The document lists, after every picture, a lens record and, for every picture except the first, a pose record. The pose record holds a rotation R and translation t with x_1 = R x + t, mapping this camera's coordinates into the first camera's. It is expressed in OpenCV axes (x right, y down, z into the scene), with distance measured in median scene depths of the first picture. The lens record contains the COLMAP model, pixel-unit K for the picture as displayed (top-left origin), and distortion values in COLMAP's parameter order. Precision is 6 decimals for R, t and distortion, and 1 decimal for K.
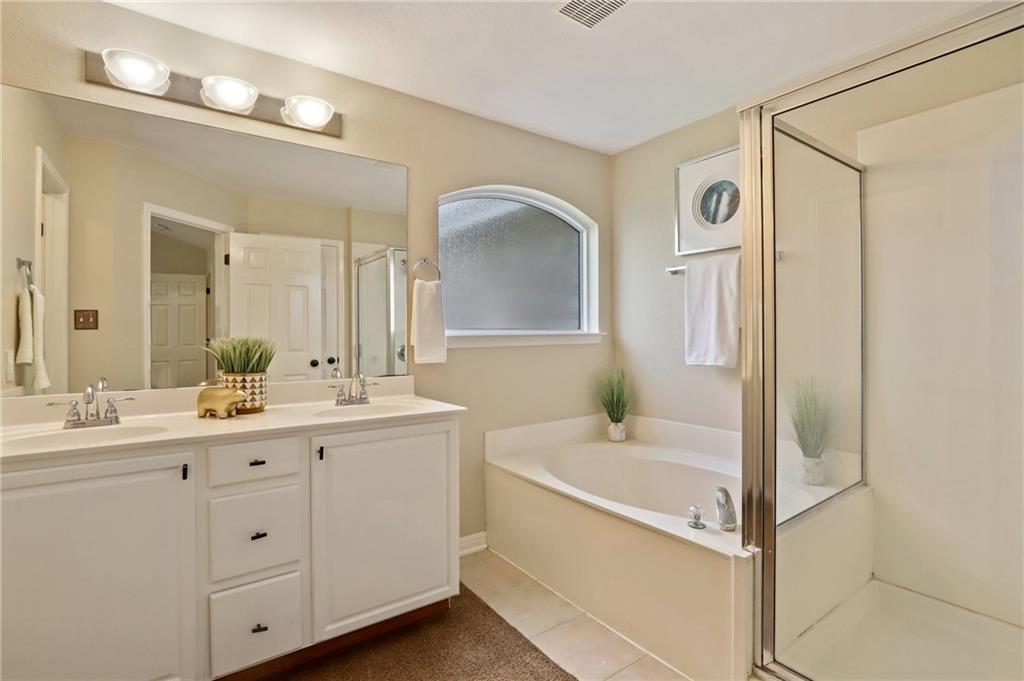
lens RADIAL K [[482.0, 0, 502.0], [0, 482.0, 334.1], [0, 0, 1]] dist [-0.021051, -0.000608]
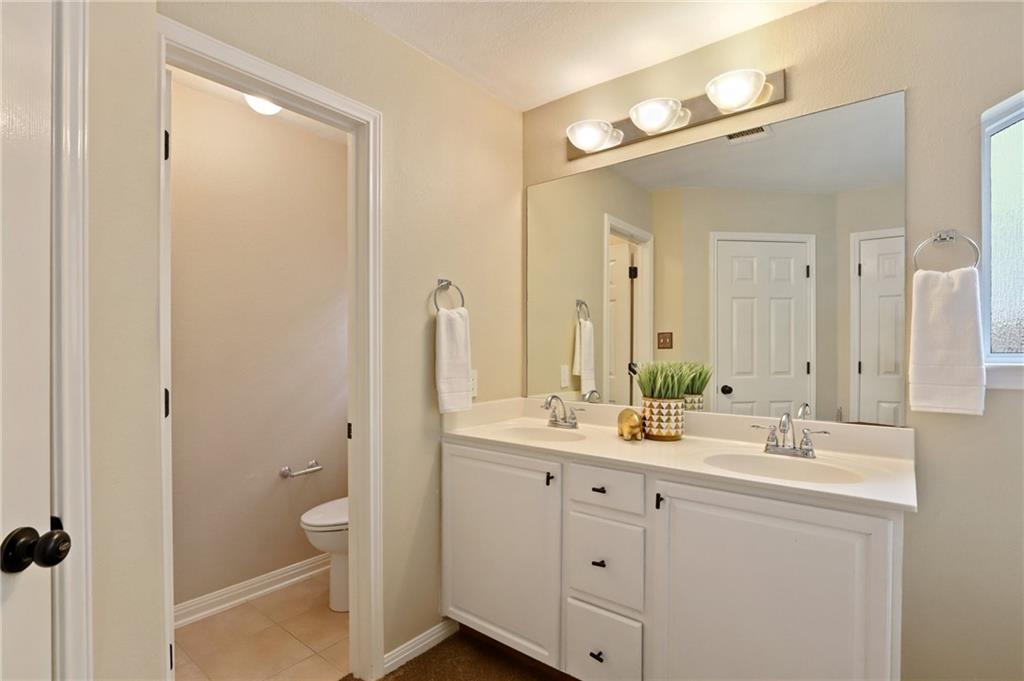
lens RADIAL K [[482.0, 0, 507.3], [0, 482.0, 350.4], [0, 0, 1]] dist [-0.021051, -0.000608]
pose [[0.277569, 0.007668, -0.960675, 0.302652], [-0.001824, 0.999971, 0.007455, -0.021013], [0.960704, -0.000317, 0.277575, 0.416703]]
